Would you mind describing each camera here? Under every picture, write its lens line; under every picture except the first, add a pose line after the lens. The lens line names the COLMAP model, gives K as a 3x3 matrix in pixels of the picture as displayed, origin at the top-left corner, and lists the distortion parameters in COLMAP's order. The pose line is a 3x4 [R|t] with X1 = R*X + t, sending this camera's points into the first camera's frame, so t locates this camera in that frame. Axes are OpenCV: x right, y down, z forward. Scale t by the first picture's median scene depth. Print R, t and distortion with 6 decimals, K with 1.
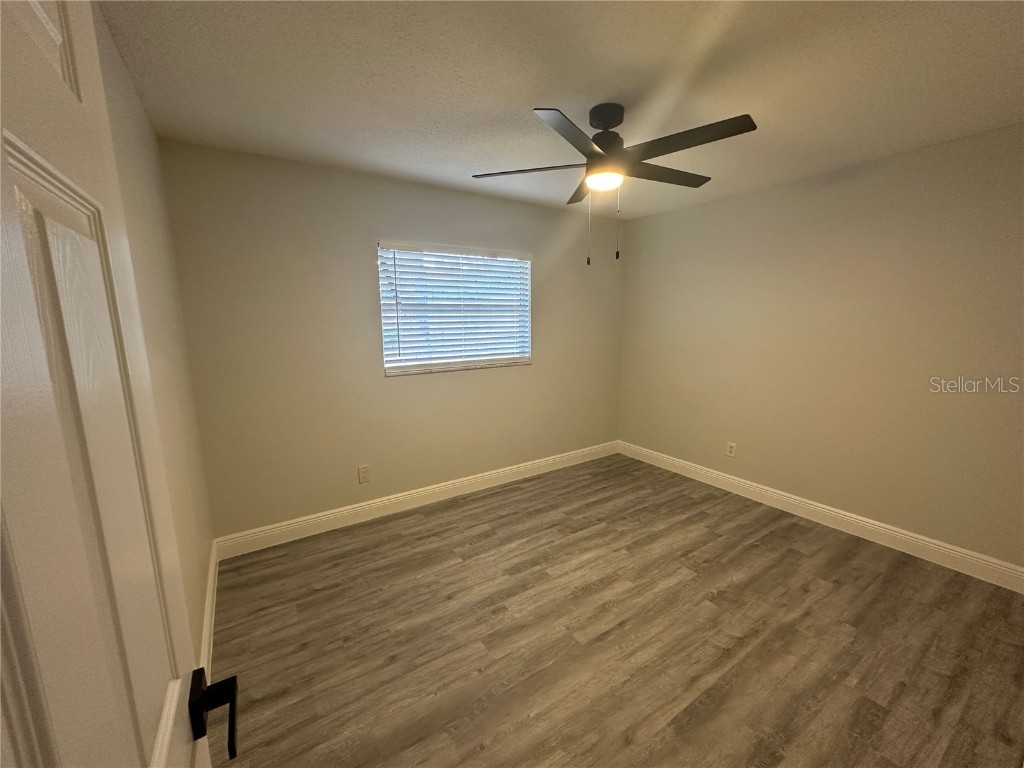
lens RADIAL K [[410.0, 0, 514.8], [0, 410.0, 381.6], [0, 0, 1]] dist [-0.004066, 0.000054]
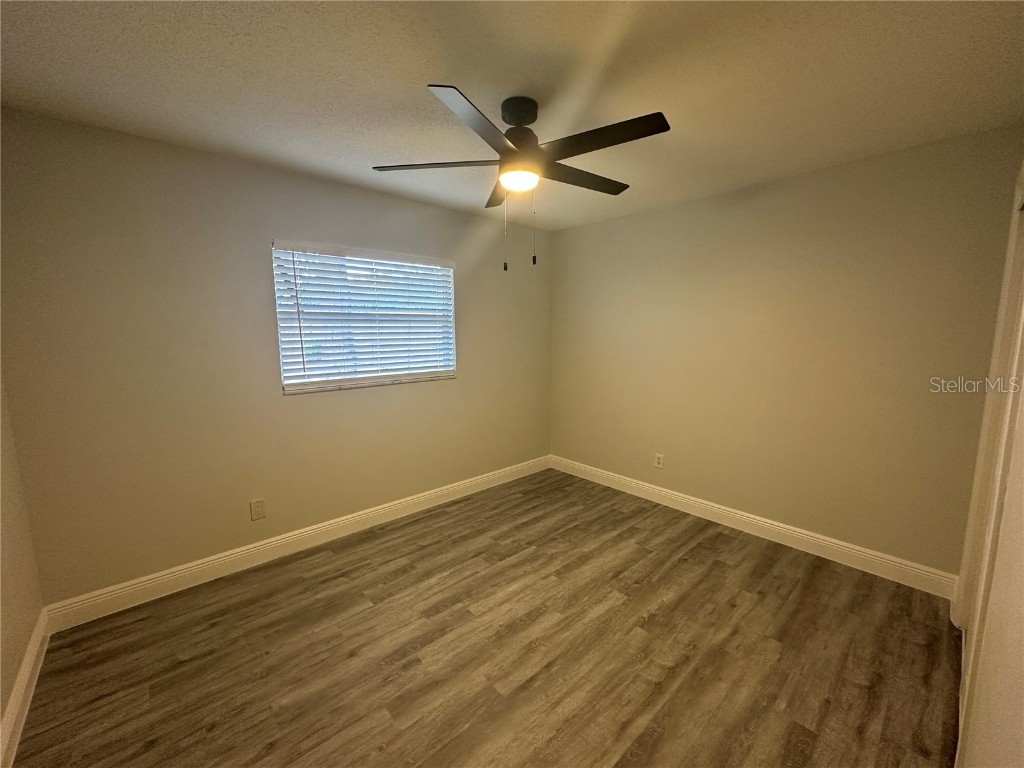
lens RADIAL K [[410.0, 0, 516.3], [0, 410.0, 380.1], [0, 0, 1]] dist [-0.004066, 0.000054]
pose [[0.988505, -0.014325, 0.150510, 0.057743], [0.019279, 0.999318, -0.031505, -0.009259], [-0.149956, 0.034045, 0.988106, 0.088525]]
